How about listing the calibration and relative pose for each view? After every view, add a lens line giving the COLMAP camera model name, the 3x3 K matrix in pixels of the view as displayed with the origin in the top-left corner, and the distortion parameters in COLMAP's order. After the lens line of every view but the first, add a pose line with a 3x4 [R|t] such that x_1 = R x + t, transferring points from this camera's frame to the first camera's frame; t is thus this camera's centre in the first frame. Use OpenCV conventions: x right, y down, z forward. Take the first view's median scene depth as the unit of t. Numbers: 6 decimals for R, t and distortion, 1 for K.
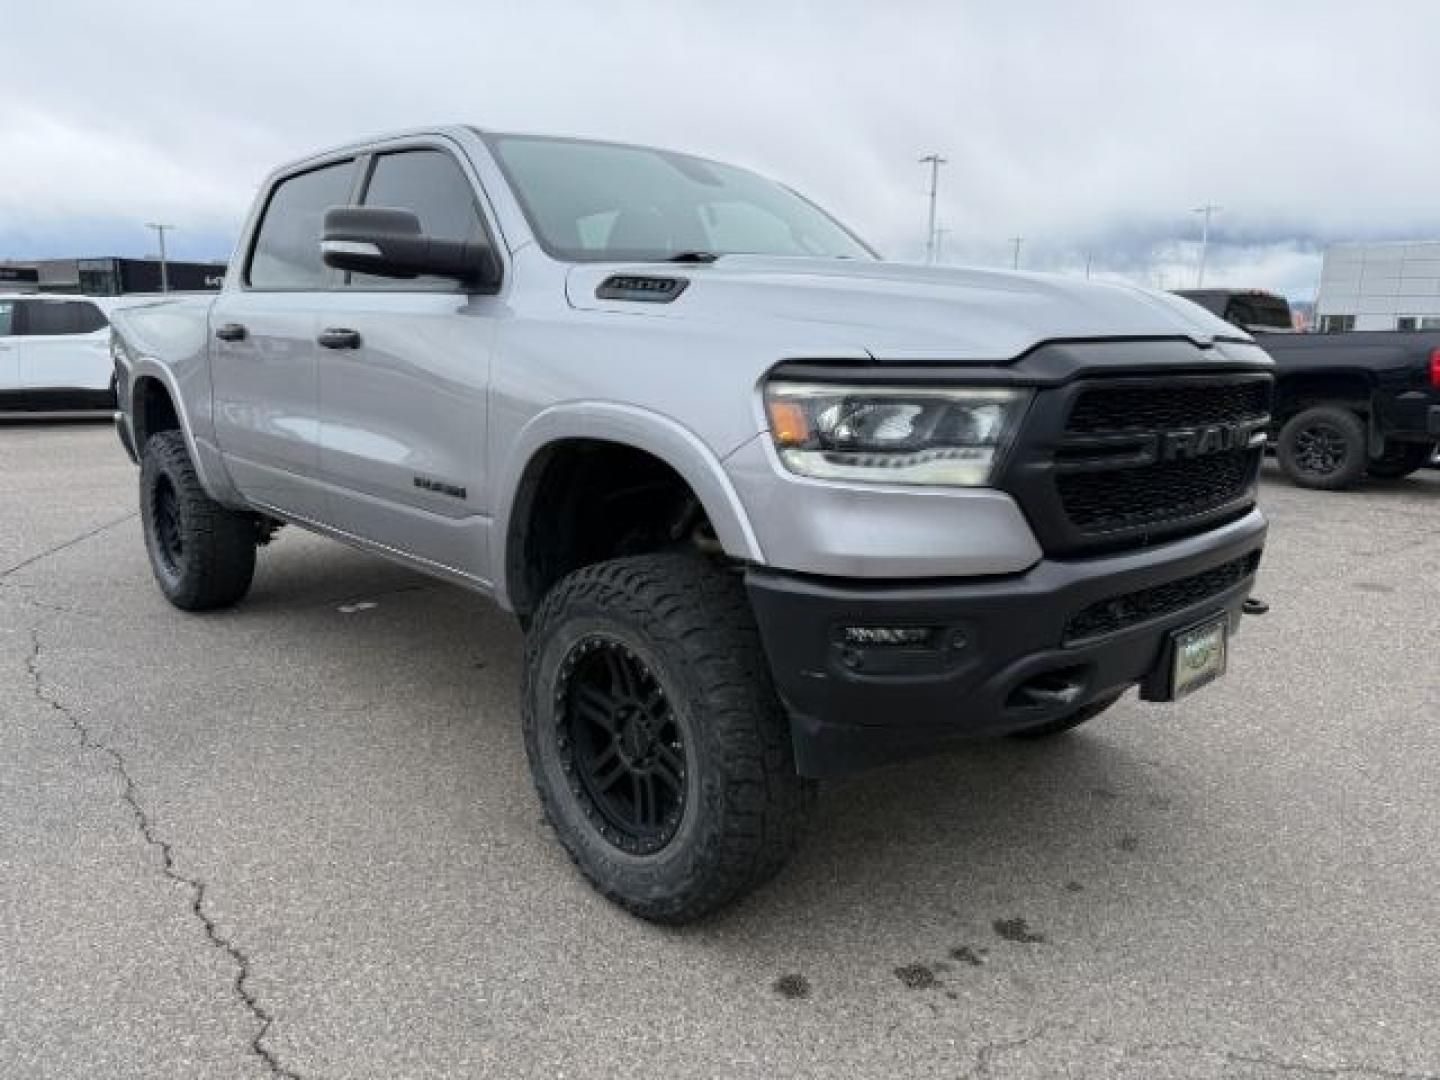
lens RADIAL K [[1025.4, 0, 711.4], [0, 1025.4, 543.9], [0, 0, 1]] dist [0.016363, -0.019515]
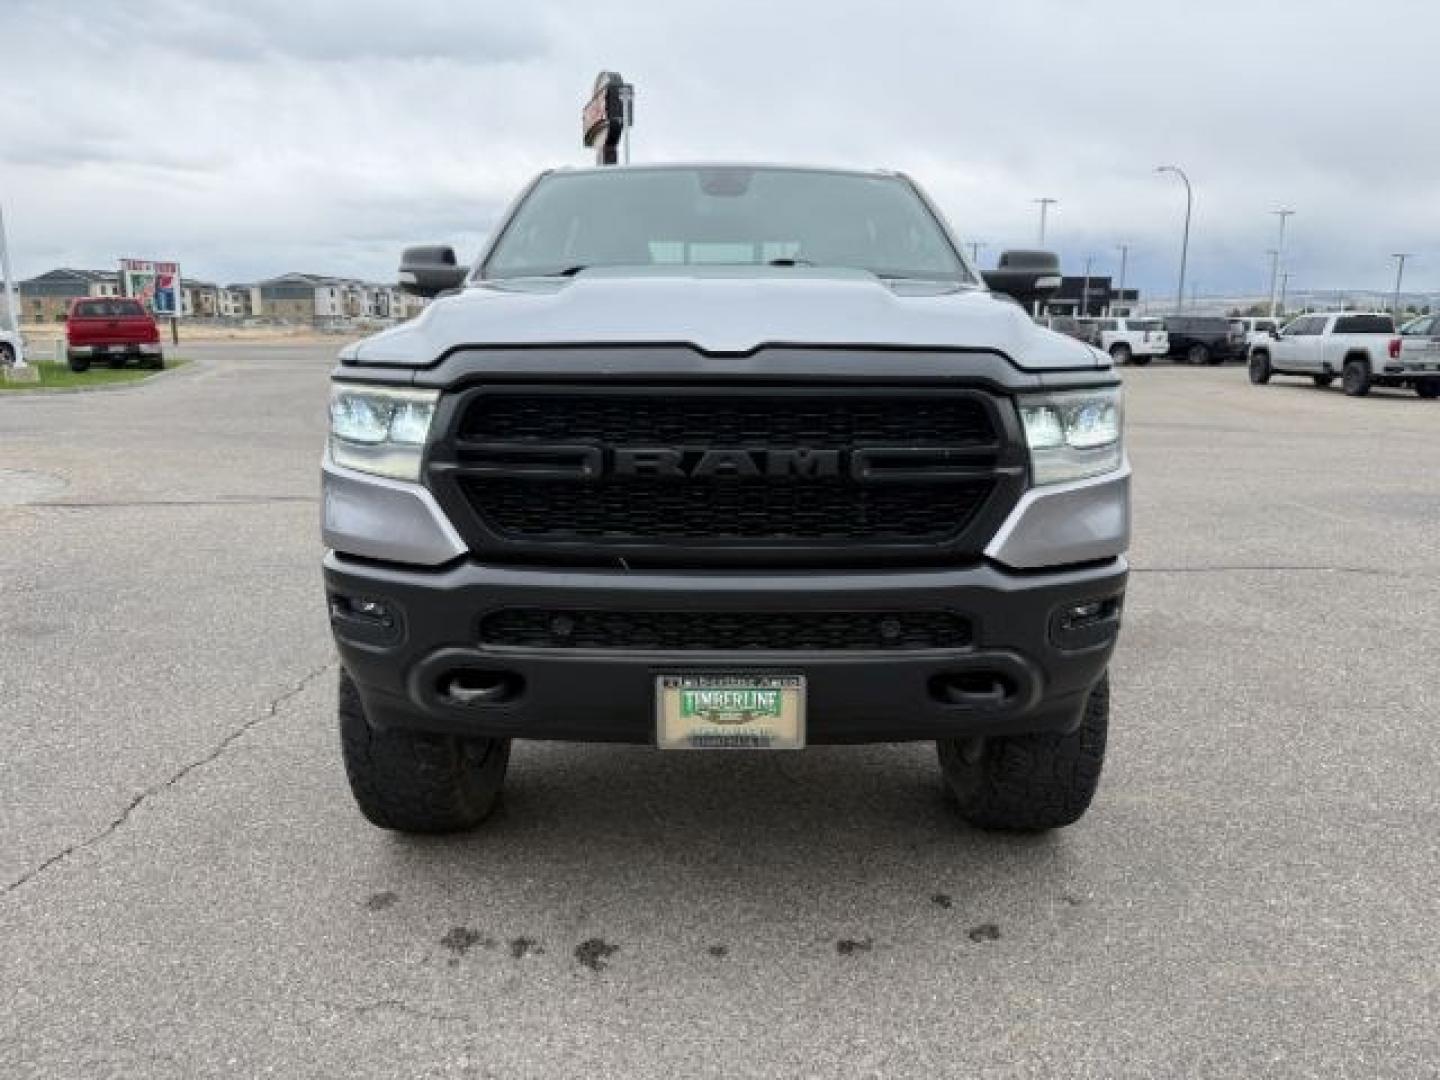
lens RADIAL K [[1025.4, 0, 718.0], [0, 1025.4, 530.1], [0, 0, 1]] dist [0.016363, -0.019515]
pose [[0.726185, 0.120467, -0.676863, 1.056658], [-0.131830, 0.990659, 0.034880, -0.072663], [0.674742, 0.063901, 0.735282, 0.363197]]
